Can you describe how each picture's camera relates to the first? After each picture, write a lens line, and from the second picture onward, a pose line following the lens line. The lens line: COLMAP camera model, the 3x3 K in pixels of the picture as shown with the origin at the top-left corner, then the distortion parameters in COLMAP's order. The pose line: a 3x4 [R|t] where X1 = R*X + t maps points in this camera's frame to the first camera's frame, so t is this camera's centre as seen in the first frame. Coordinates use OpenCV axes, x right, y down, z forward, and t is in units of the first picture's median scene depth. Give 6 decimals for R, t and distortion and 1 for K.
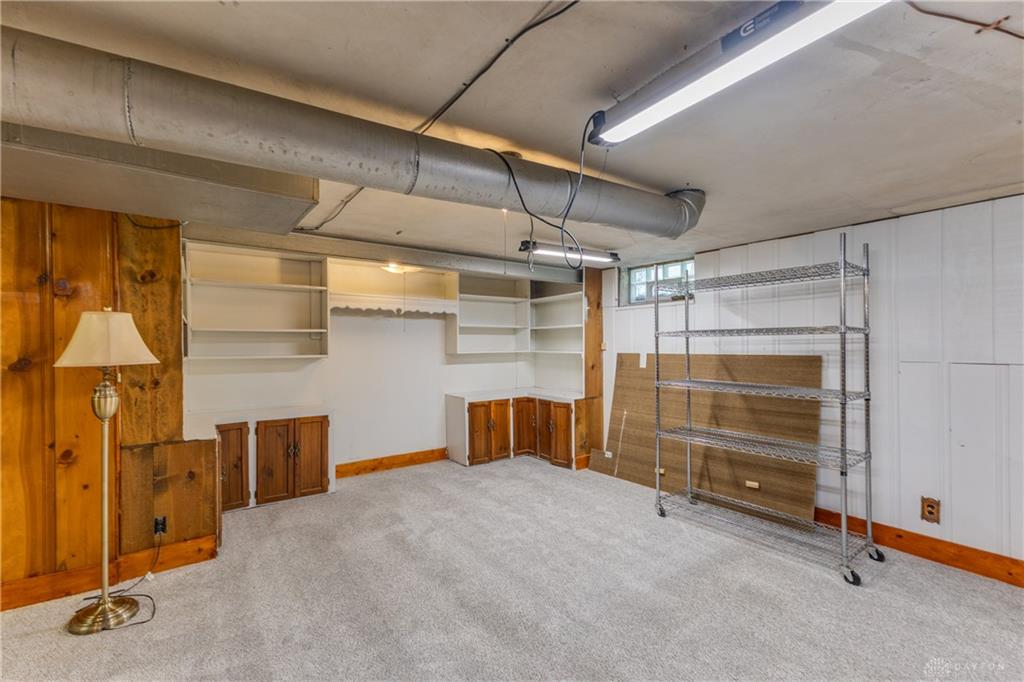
lens RADIAL K [[439.8, 0, 514.2], [0, 439.8, 347.4], [0, 0, 1]] dist [0.001606, 0.000189]
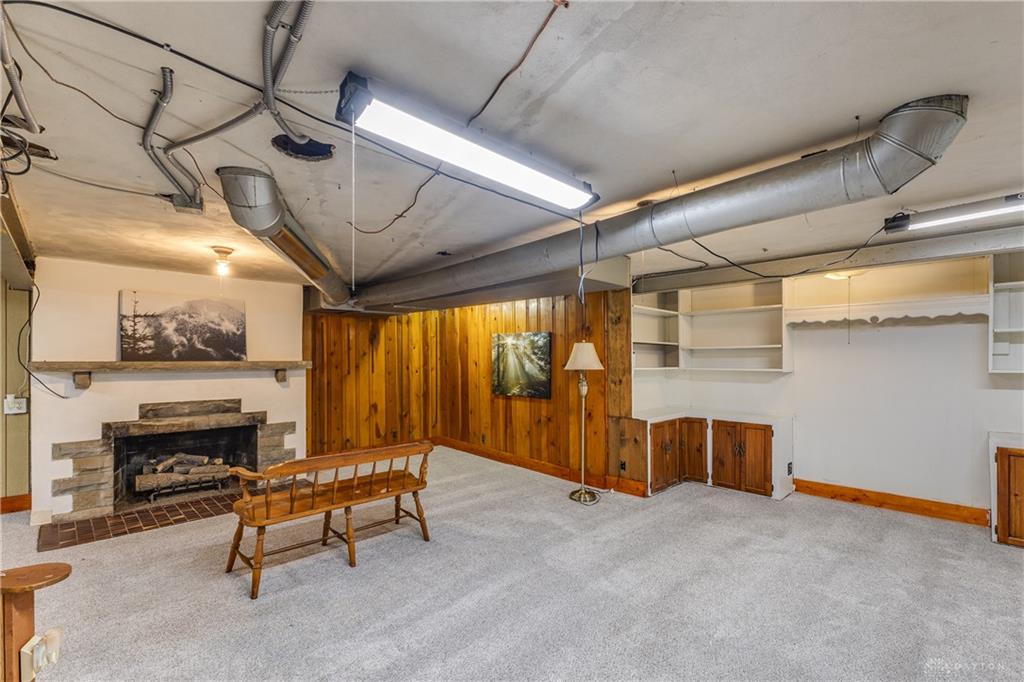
lens RADIAL K [[443.7, 0, 513.5], [0, 443.7, 361.4], [0, 0, 1]] dist [-0.000205, -0.000126]
pose [[0.142896, 0.005484, -0.989723, 0.600851], [-0.006307, 0.999969, 0.004630, -0.002192], [0.989718, 0.005581, 0.142926, 0.245799]]
